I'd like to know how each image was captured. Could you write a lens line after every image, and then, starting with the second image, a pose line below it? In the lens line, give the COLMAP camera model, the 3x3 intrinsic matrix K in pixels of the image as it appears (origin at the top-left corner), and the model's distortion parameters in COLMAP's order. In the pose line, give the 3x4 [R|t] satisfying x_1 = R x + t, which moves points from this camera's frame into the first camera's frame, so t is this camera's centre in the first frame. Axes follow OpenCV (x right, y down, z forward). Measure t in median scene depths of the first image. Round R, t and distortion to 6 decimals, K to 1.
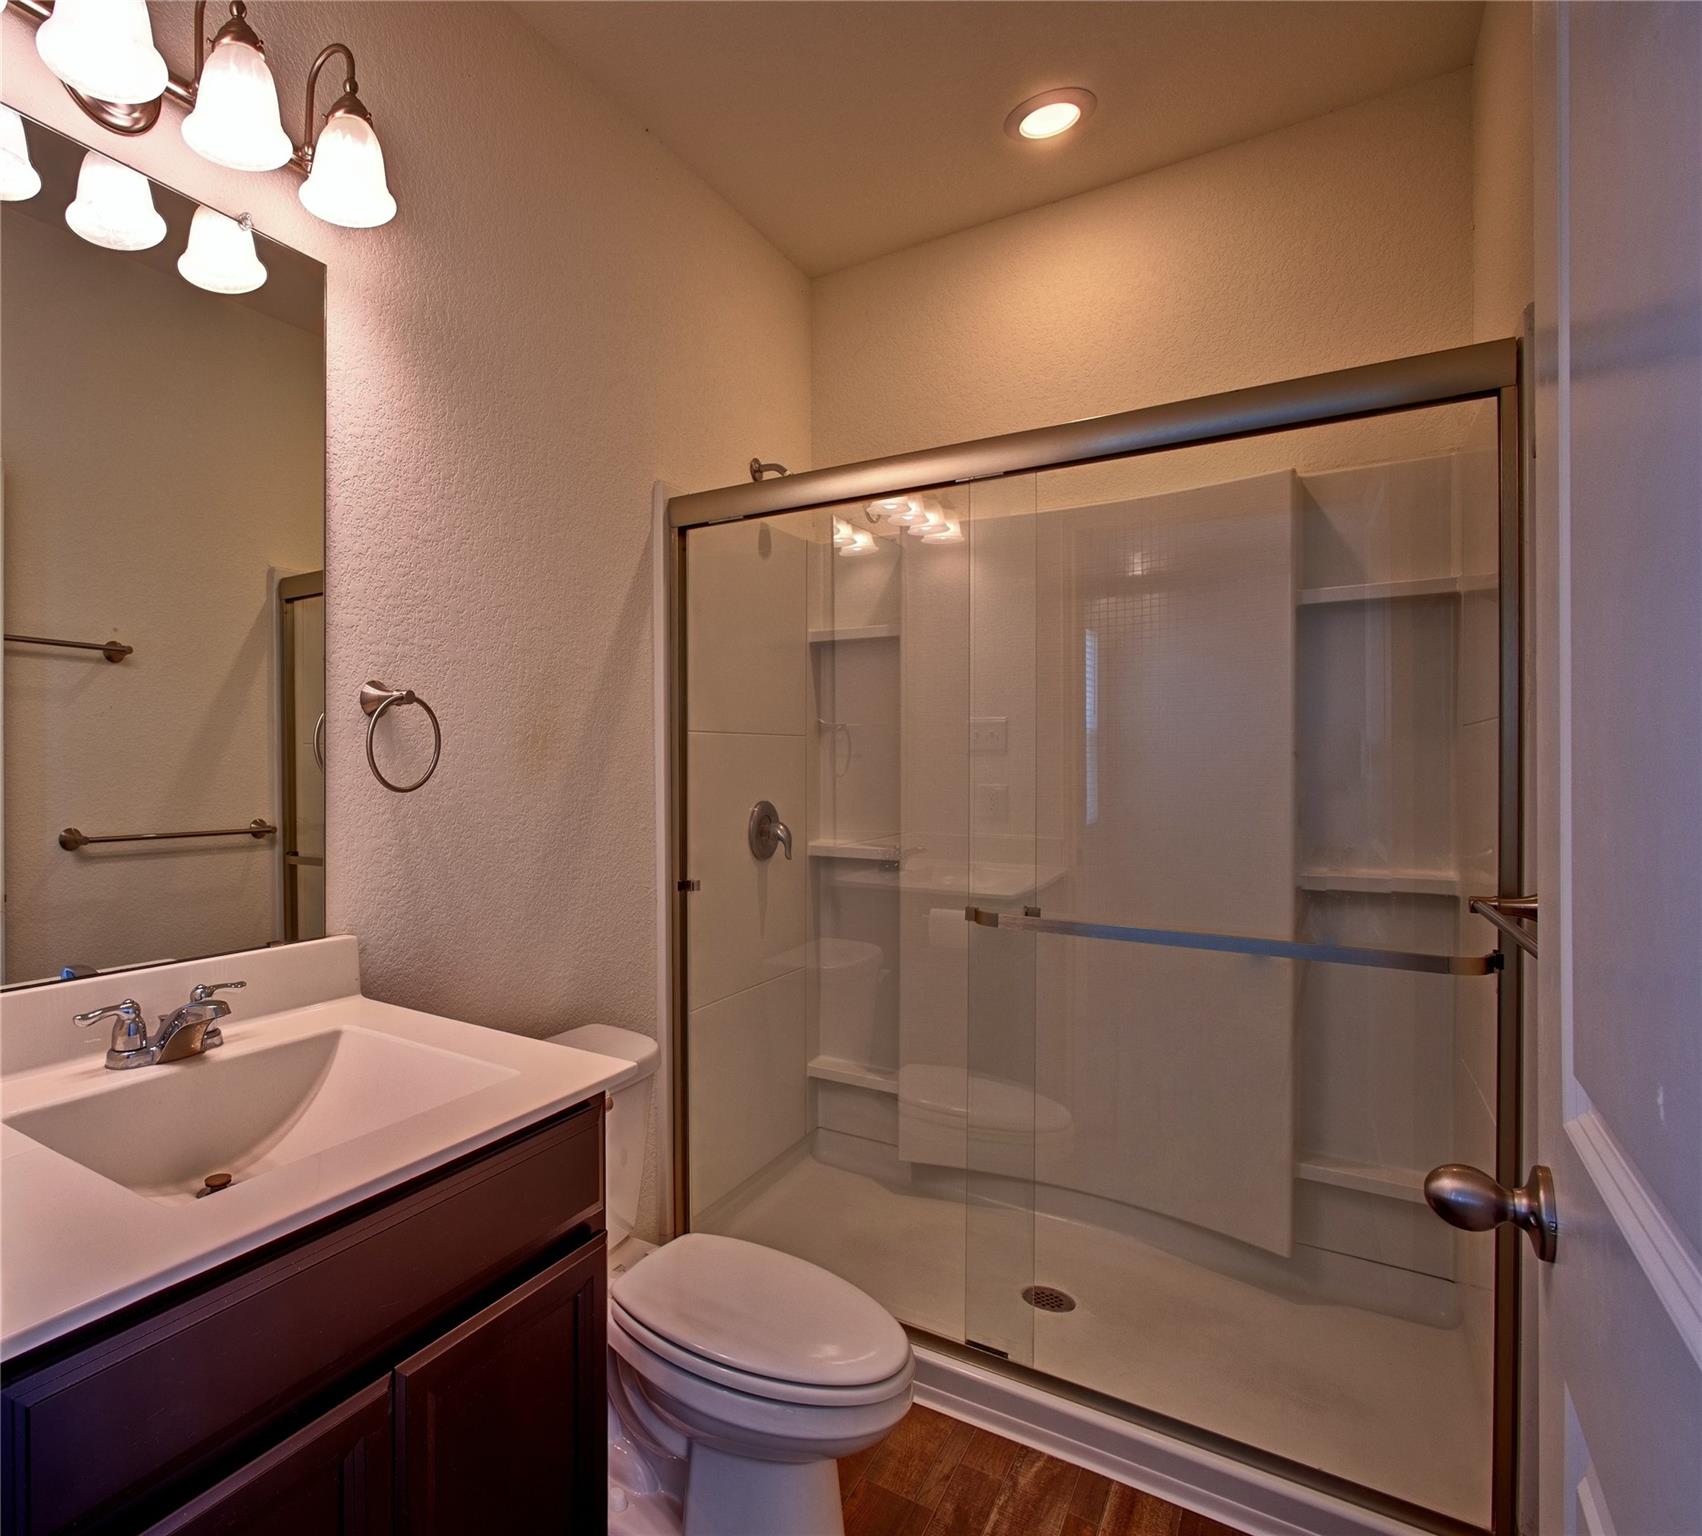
lens RADIAL K [[926.8, 0, 752.1], [0, 926.8, 769.5], [0, 0, 1]] dist [0.000559, 0.002477]
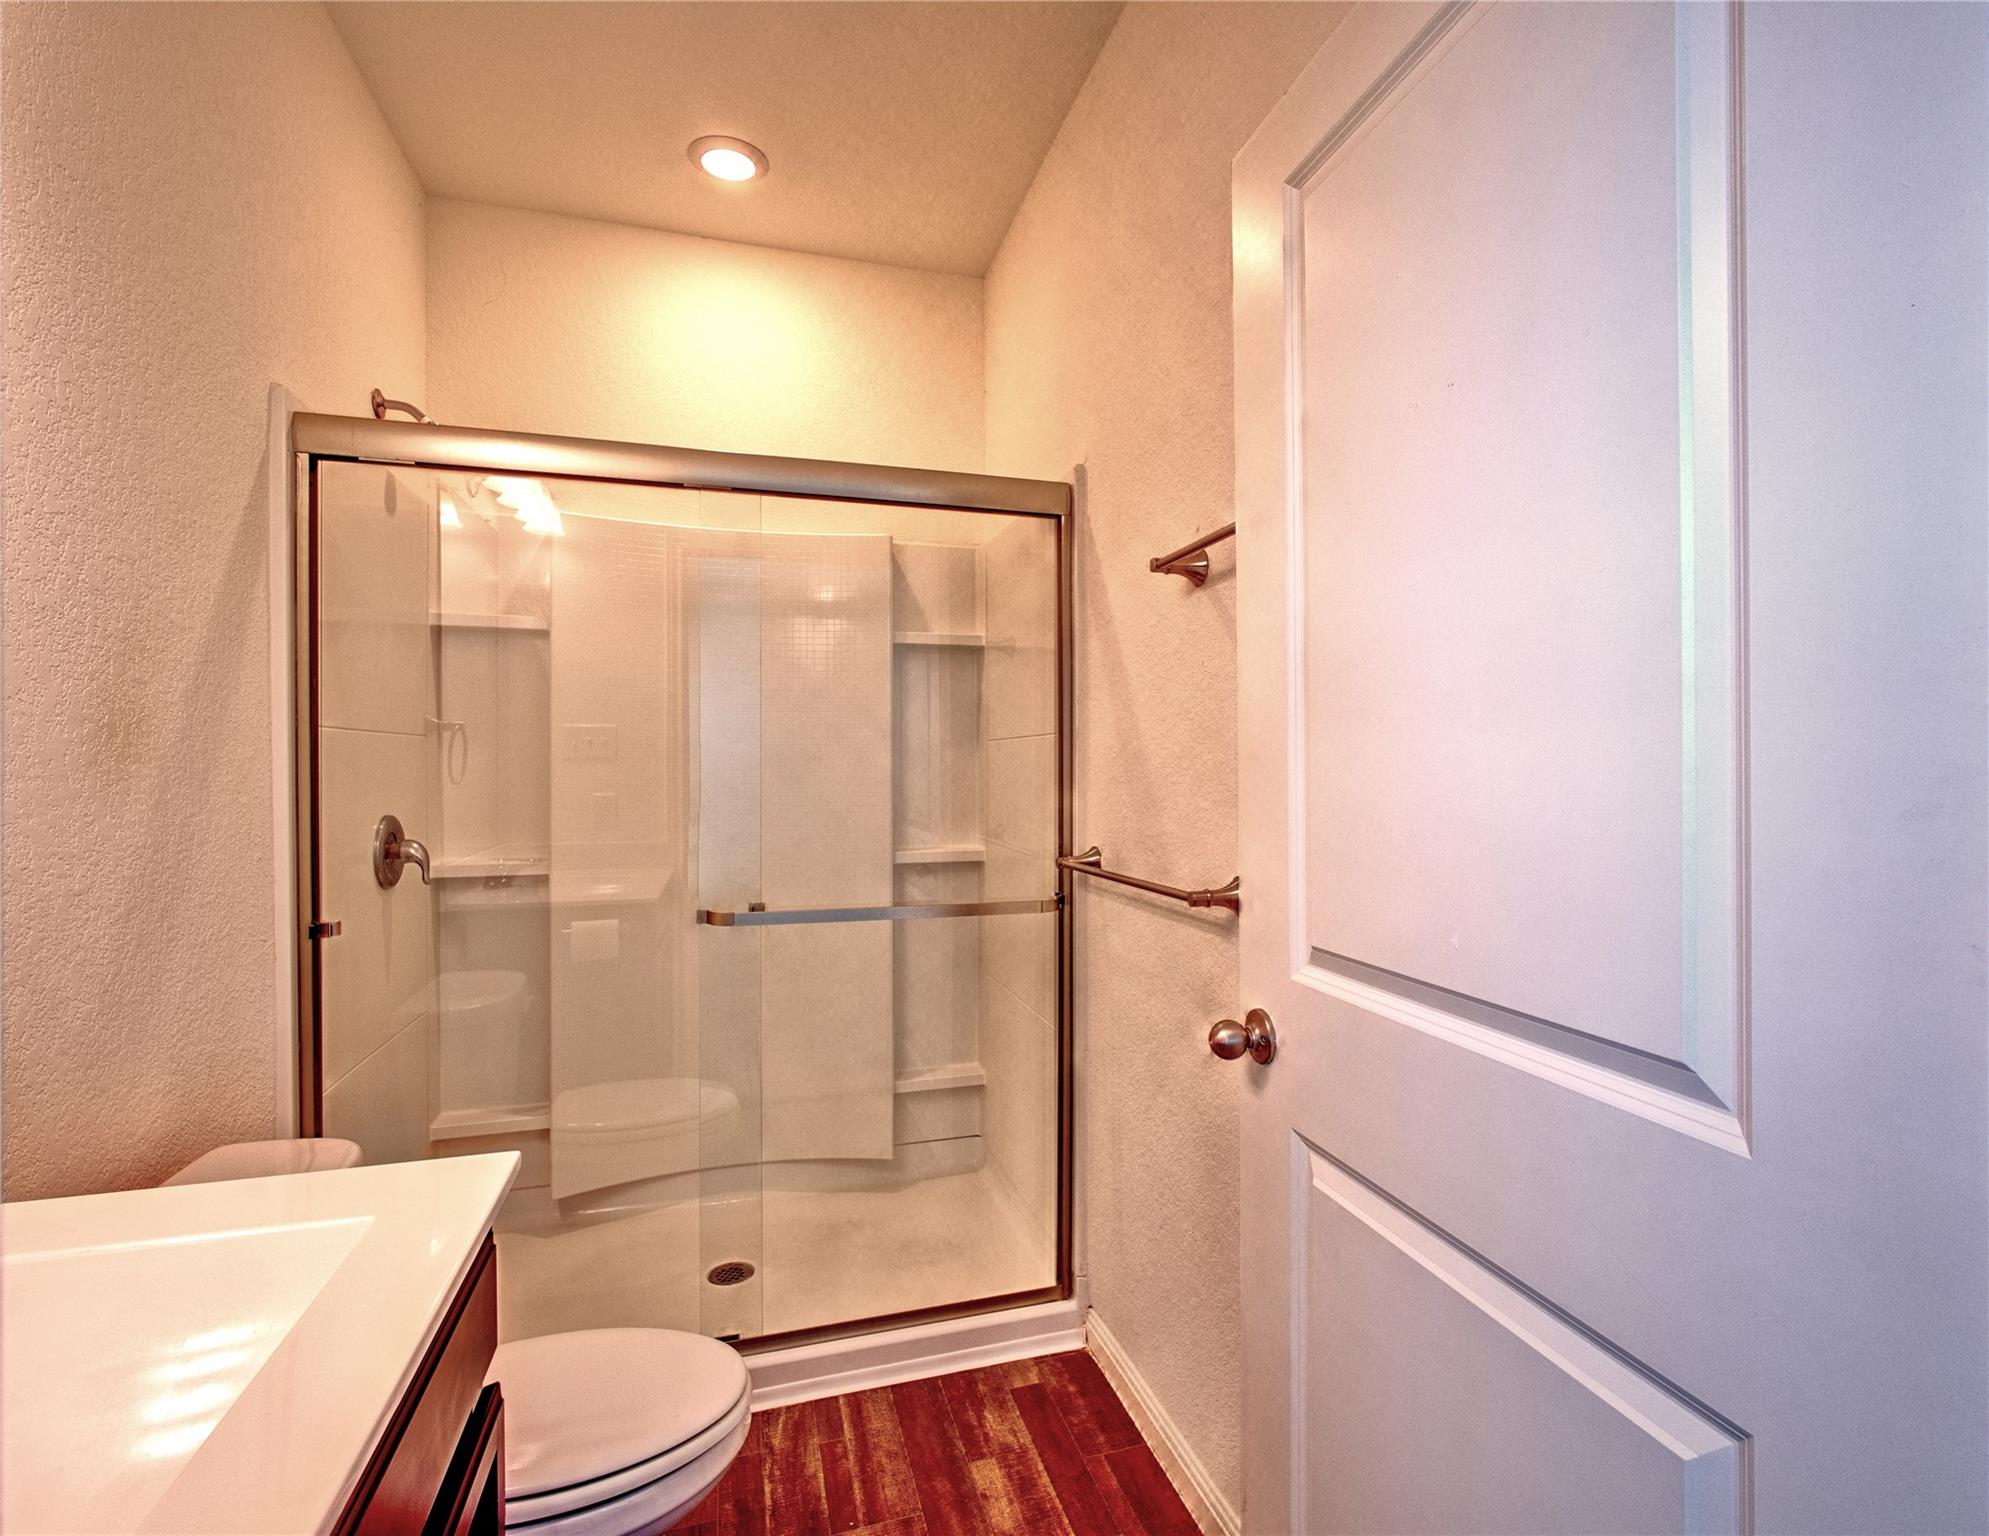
lens RADIAL K [[873.8, 0, 954.5], [0, 873.8, 767.8], [0, 0, 1]] dist [-0.002003, 0.000047]
pose [[0.665495, -0.001962, 0.746399, -0.246562], [0.008422, 0.999953, -0.004880, 0.000615], [-0.746354, 0.009534, 0.665480, 0.135417]]
